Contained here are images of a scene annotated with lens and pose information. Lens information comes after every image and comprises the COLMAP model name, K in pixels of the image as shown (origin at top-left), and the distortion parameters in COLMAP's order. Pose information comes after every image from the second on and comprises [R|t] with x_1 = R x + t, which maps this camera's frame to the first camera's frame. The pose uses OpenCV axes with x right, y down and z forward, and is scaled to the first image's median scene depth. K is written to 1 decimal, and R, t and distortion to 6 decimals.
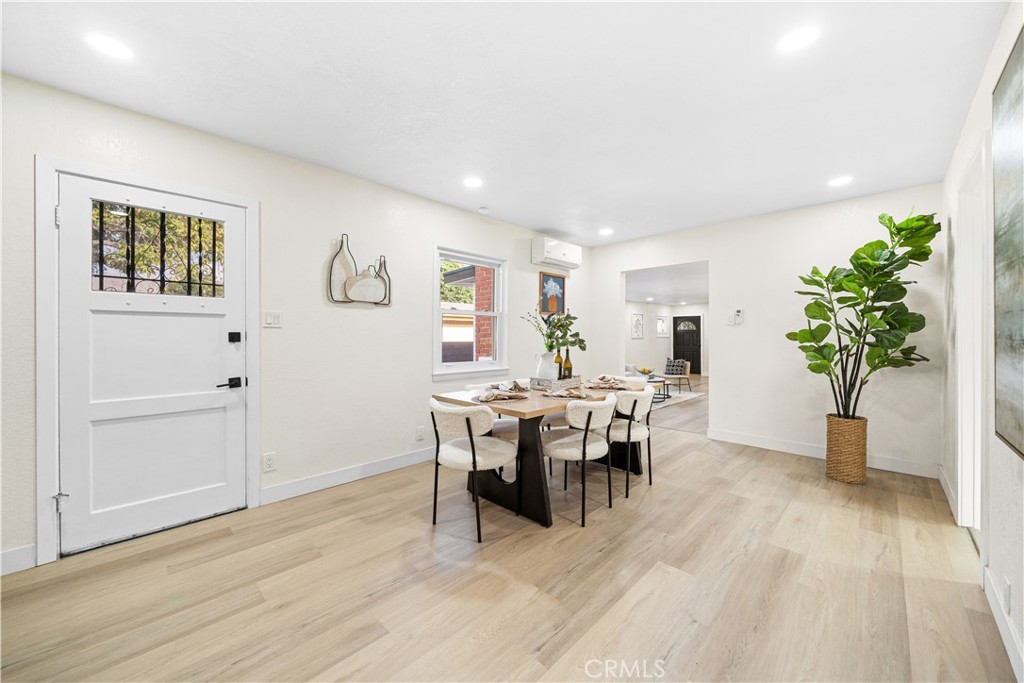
lens RADIAL K [[376.8, 0, 502.4], [0, 376.8, 330.6], [0, 0, 1]] dist [0.000619, 0.000050]
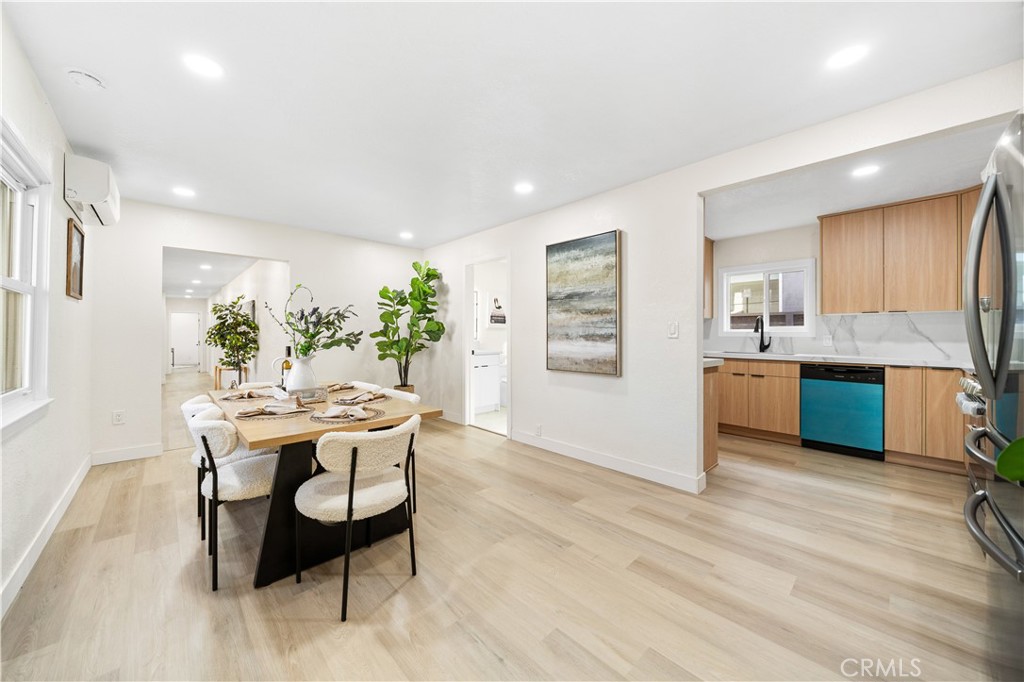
lens RADIAL K [[376.8, 0, 502.4], [0, 376.8, 330.1], [0, 0, 1]] dist [0.000619, 0.000050]
pose [[0.039955, 0.010118, 0.999150, -0.879440], [-0.011098, 0.999892, -0.009681, 0.010354], [-0.999140, -0.010702, 0.040063, 0.740484]]
